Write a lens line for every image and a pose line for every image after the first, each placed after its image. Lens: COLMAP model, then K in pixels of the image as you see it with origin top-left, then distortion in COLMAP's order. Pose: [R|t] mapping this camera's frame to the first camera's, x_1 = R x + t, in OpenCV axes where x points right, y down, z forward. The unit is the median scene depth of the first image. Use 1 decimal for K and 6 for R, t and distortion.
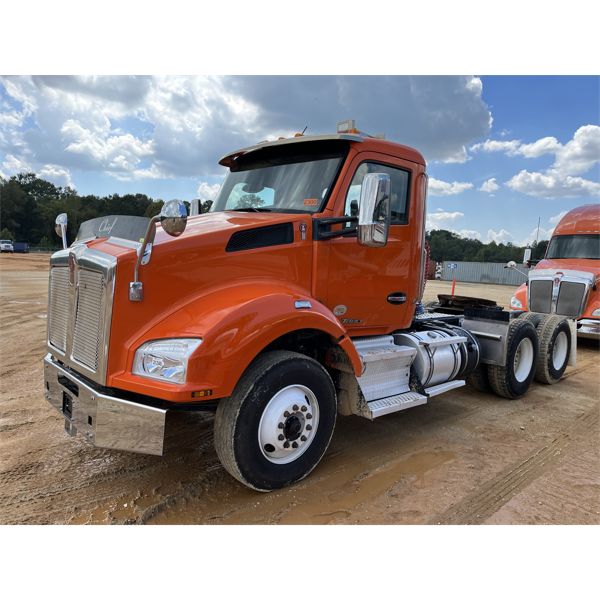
lens RADIAL K [[492.2, 0, 300.0], [0, 492.2, 300.0], [0, 0, 1]] dist [-0.002631, -0.002884]
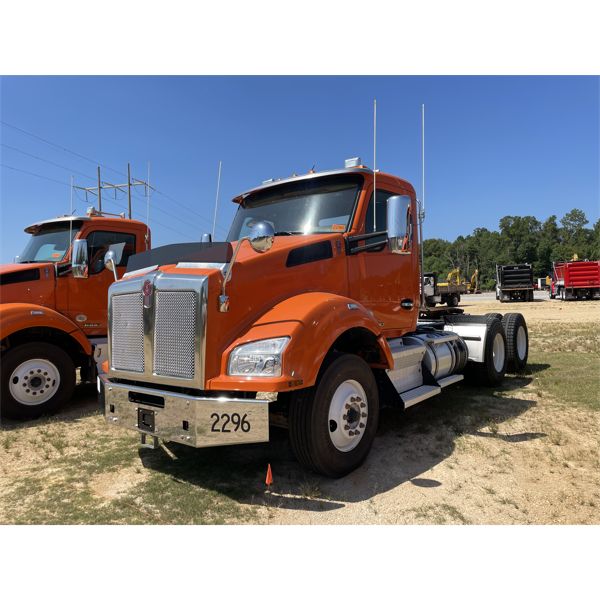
lens RADIAL K [[486.5, 0, 298.3], [0, 486.5, 286.1], [0, 0, 1]] dist [0.001218, -0.003994]
pose [[0.986509, -0.080066, 0.142790, -0.257834], [0.095853, 0.989591, -0.107342, 0.065451], [-0.132709, 0.119581, 0.983915, -0.120400]]
